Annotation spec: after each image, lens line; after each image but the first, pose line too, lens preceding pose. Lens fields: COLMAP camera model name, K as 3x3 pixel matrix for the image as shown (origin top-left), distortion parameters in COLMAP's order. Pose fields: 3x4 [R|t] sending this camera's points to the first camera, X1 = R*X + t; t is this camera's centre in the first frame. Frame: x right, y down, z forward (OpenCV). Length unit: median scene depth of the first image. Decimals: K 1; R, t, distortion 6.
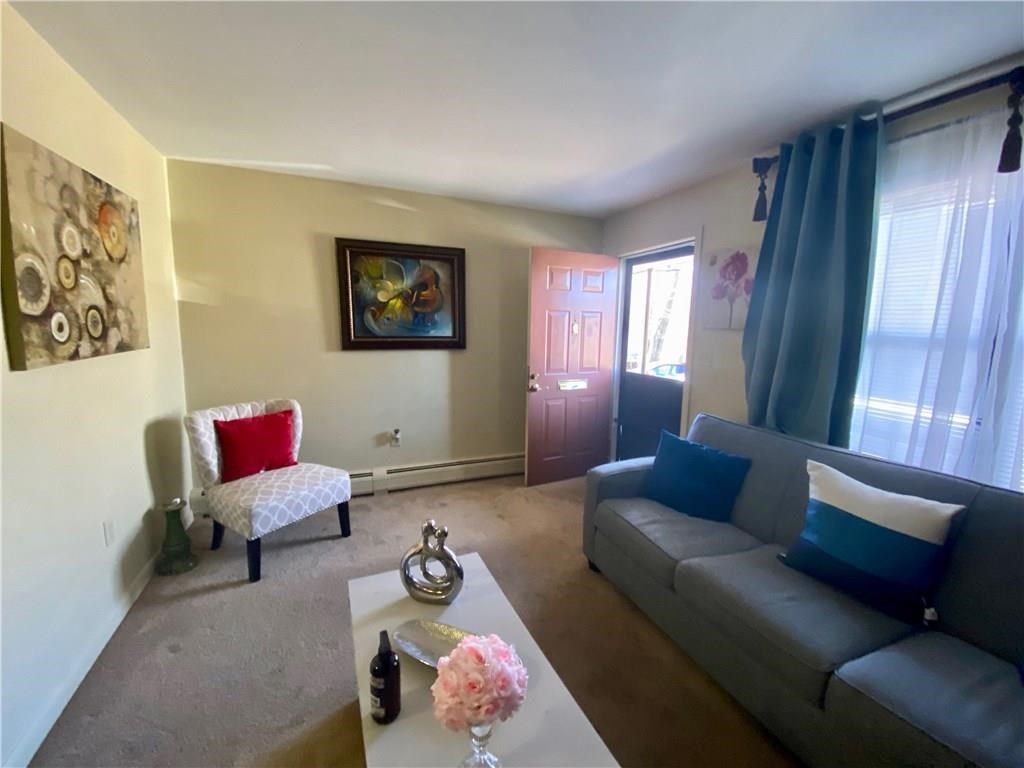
lens RADIAL K [[416.1, 0, 512.0], [0, 416.1, 384.0], [0, 0, 1]] dist [0.029032, -0.021979]
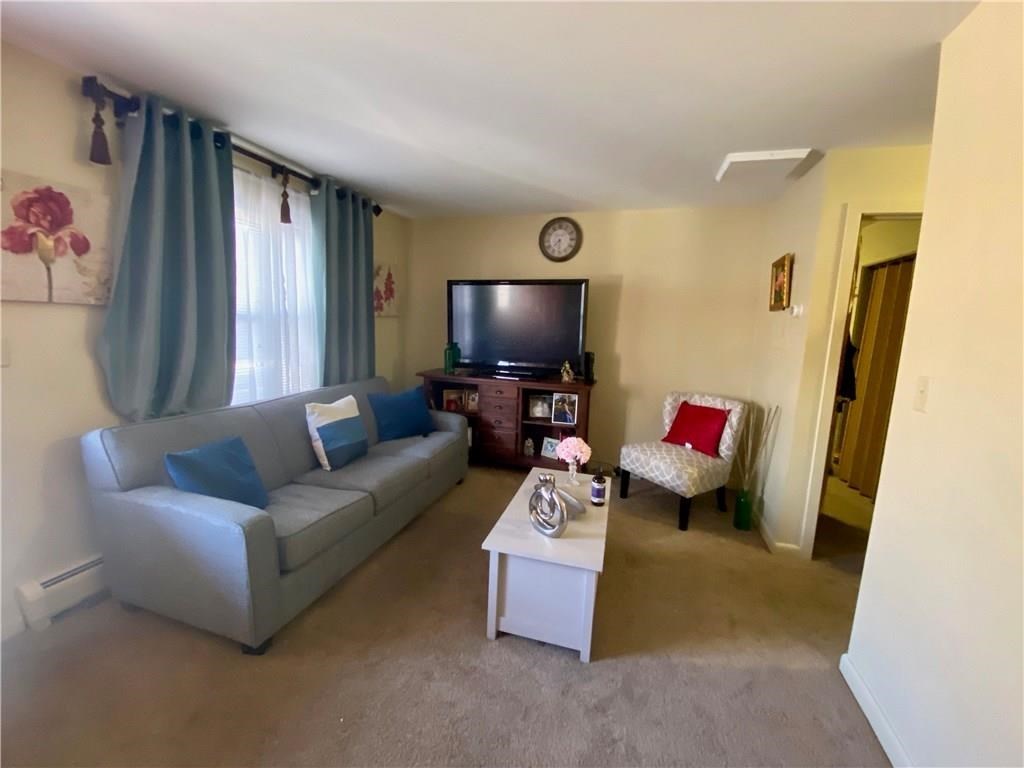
lens RADIAL K [[416.1, 0, 512.0], [0, 416.1, 384.0], [0, 0, 1]] dist [0.029032, -0.021979]
pose [[-0.761830, -0.145591, 0.631203, -0.496022], [0.030460, 0.965286, 0.259413, -0.164147], [-0.647060, 0.216855, -0.730949, 1.092949]]
